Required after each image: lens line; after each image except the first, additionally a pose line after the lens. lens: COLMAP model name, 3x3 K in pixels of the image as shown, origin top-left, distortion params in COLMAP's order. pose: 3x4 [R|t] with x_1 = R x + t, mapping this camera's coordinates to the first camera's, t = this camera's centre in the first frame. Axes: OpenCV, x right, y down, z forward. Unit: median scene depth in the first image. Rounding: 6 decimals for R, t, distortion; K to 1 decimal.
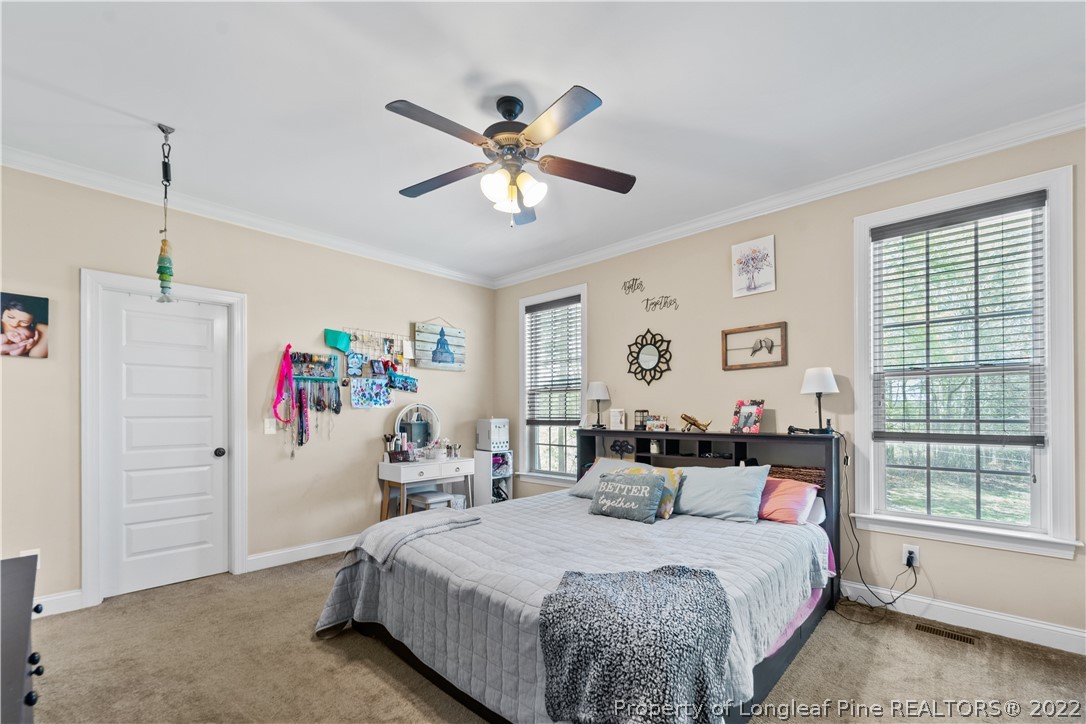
lens RADIAL K [[456.3, 0, 544.5], [0, 456.3, 405.0], [0, 0, 1]] dist [-0.002537, -0.000058]
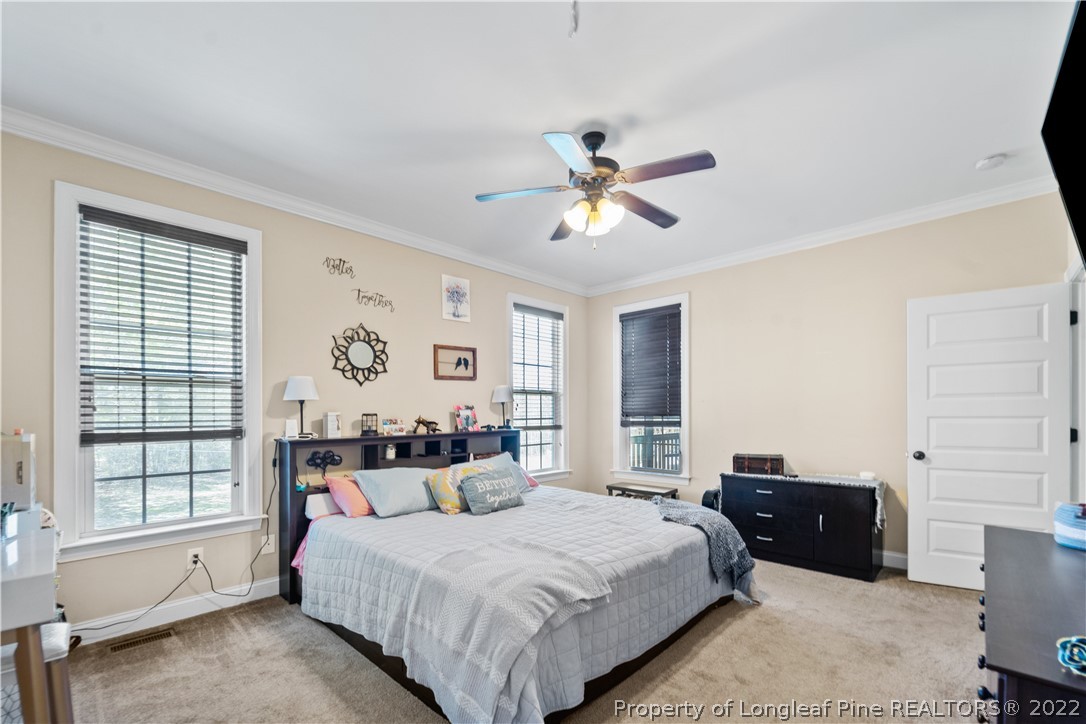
lens RADIAL K [[462.6, 0, 544.0], [0, 462.6, 412.6], [0, 0, 1]] dist [-0.001708, -0.000116]
pose [[0.012014, 0.004312, 0.999919, -0.693716], [-0.004154, 0.999982, -0.004262, 0.011655], [-0.999919, -0.004103, 0.012032, 0.640429]]
